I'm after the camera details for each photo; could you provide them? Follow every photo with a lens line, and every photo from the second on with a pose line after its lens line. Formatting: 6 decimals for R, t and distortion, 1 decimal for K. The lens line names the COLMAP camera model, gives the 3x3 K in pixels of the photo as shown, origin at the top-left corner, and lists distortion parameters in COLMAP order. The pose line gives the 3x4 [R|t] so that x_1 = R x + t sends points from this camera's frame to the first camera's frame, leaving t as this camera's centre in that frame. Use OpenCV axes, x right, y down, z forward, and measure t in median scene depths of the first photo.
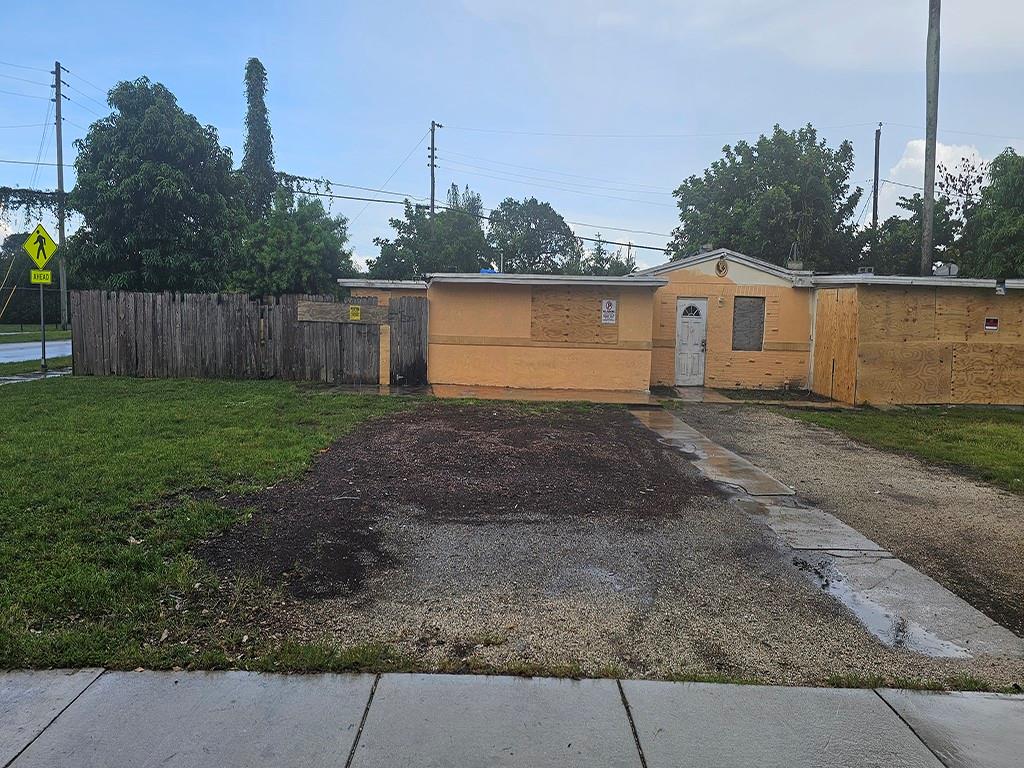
lens RADIAL K [[676.5, 0, 511.8], [0, 676.5, 372.9], [0, 0, 1]] dist [0.090130, -0.088871]
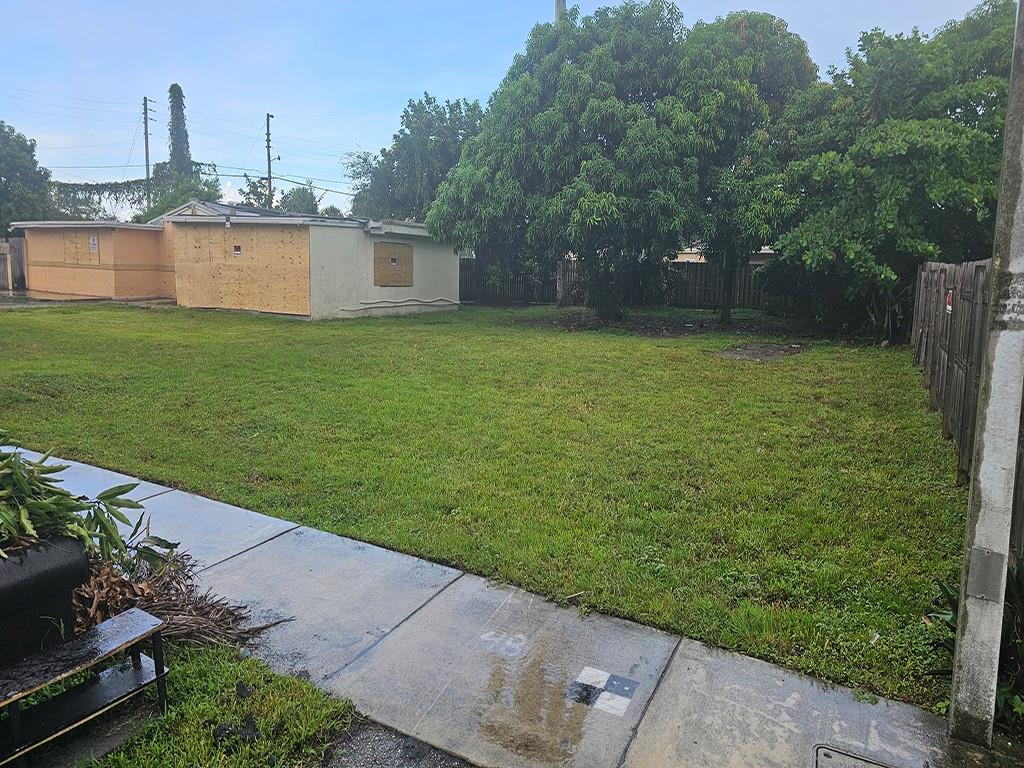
lens RADIAL K [[683.9, 0, 500.0], [0, 683.9, 337.3], [0, 0, 1]] dist [0.078761, -0.084737]
pose [[0.874272, 0.049039, -0.482953, 1.640318], [-0.050487, 0.998675, 0.010012, 0.054398], [0.482804, 0.015630, 0.875589, 0.067939]]
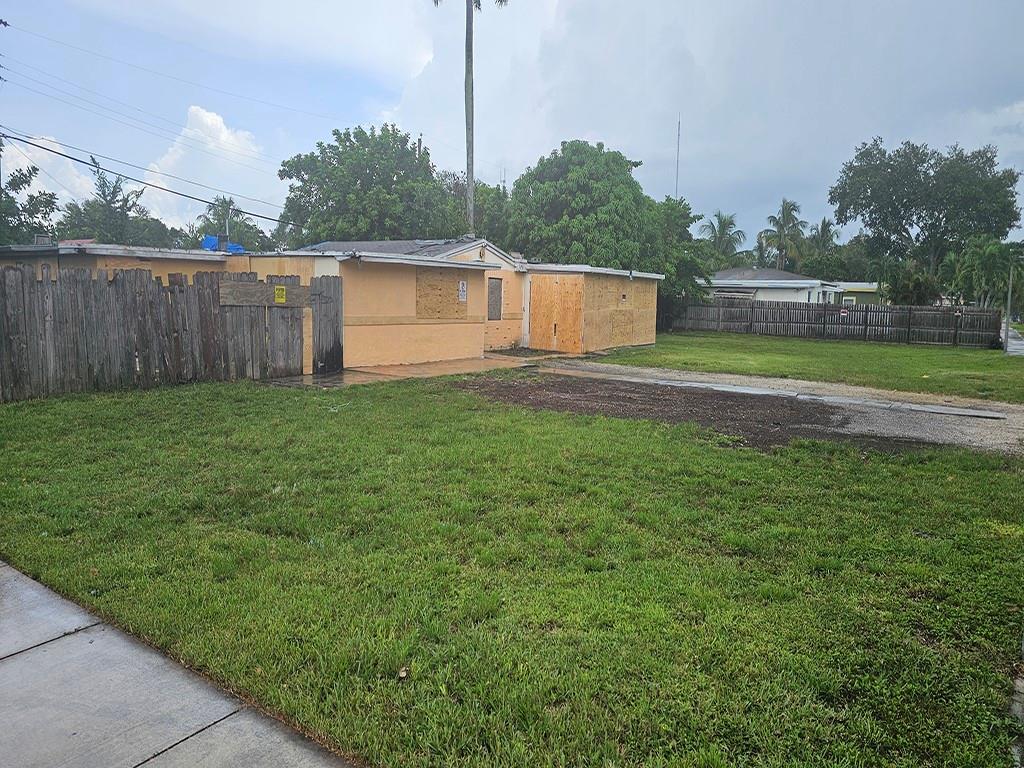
lens RADIAL K [[689.3, 0, 523.8], [0, 689.3, 352.9], [0, 0, 1]] dist [0.084492, -0.086990]
pose [[0.567556, -0.080663, 0.819374, -0.732942], [0.062072, 0.996549, 0.055109, -0.041640], [-0.820991, 0.019582, 0.570605, 0.236820]]
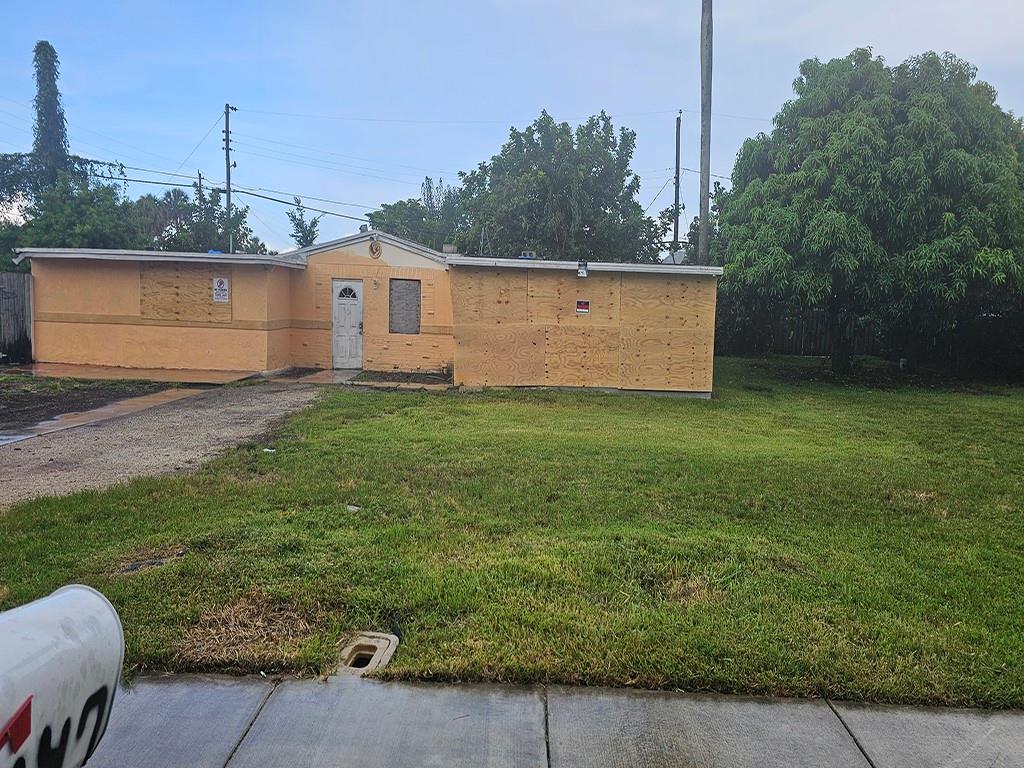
lens RADIAL K [[676.5, 0, 511.8], [0, 676.5, 372.9], [0, 0, 1]] dist [0.090130, -0.088871]
pose [[0.999511, 0.009500, -0.029789, 0.568211], [-0.009288, 0.999930, 0.007268, 0.017347], [0.029856, -0.006988, 0.999530, 0.018171]]
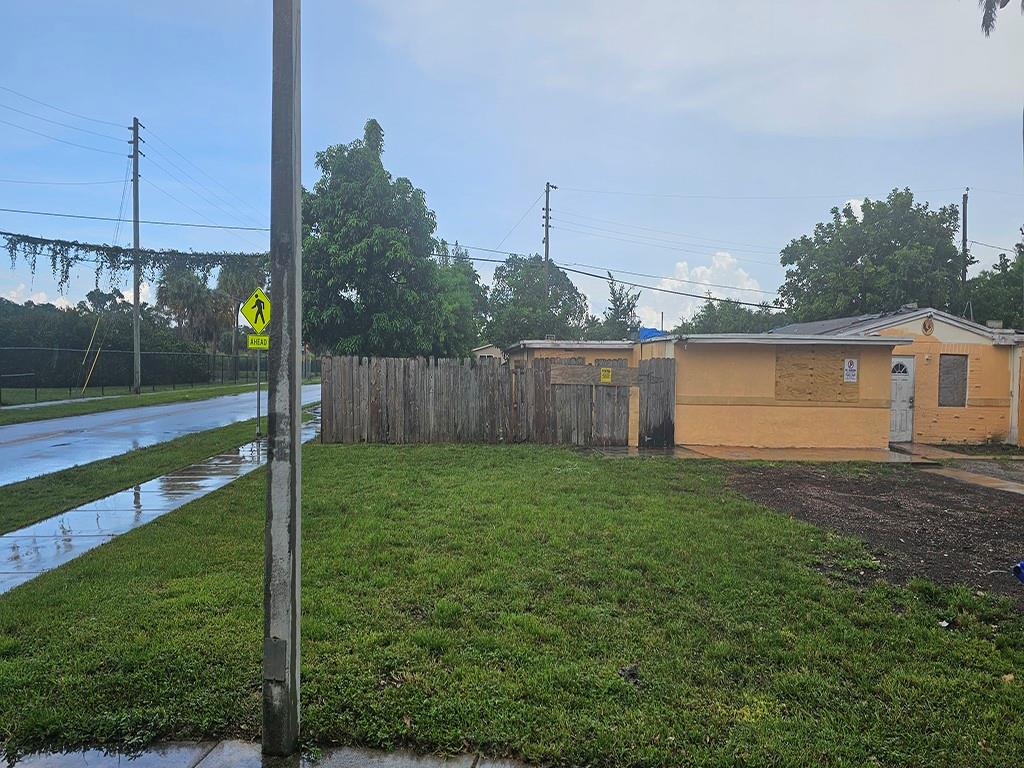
lens RADIAL K [[675.9, 0, 518.2], [0, 675.9, 401.0], [0, 0, 1]] dist [0.081695, -0.083847]
pose [[0.997158, -0.014056, 0.074015, -0.407956], [0.016800, 0.999189, -0.036583, -0.015202], [-0.073441, 0.037723, 0.996586, 0.018469]]
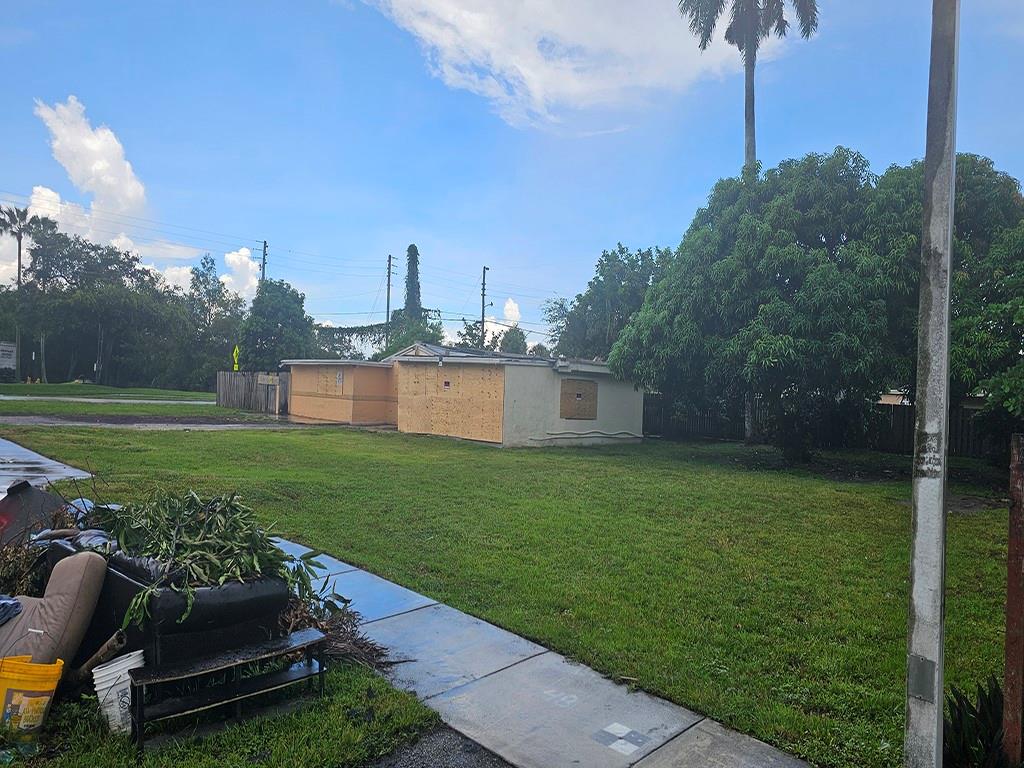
lens RADIAL K [[668.3, 0, 515.0], [0, 668.3, 395.0], [0, 0, 1]] dist [0.116617, -0.125156]
pose [[0.708163, 0.011946, -0.705948, 1.717253], [-0.095058, 0.992367, -0.078563, 0.051797], [0.699621, 0.122741, 0.703893, 0.036772]]
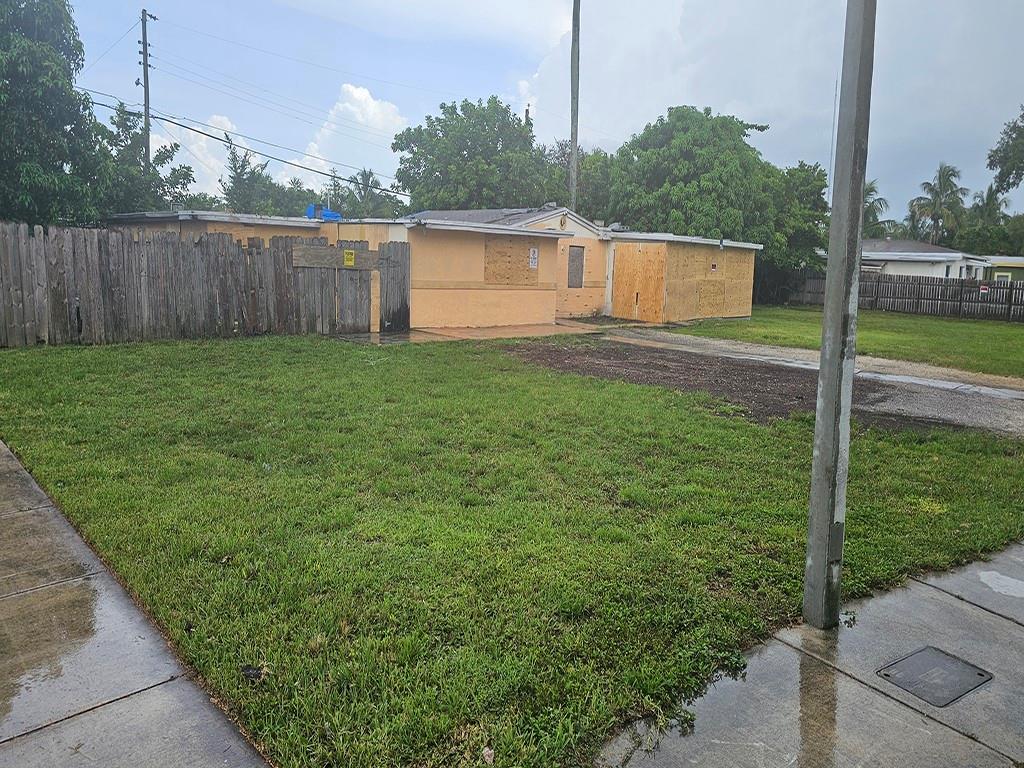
lens RADIAL K [[690.1, 0, 522.2], [0, 690.1, 335.0], [0, 0, 1]] dist [0.089259, -0.105763]
pose [[0.716178, -0.071514, 0.694244, -0.687839], [0.038516, 0.997270, 0.062995, -0.031537], [-0.696854, -0.018377, 0.716978, 0.138702]]
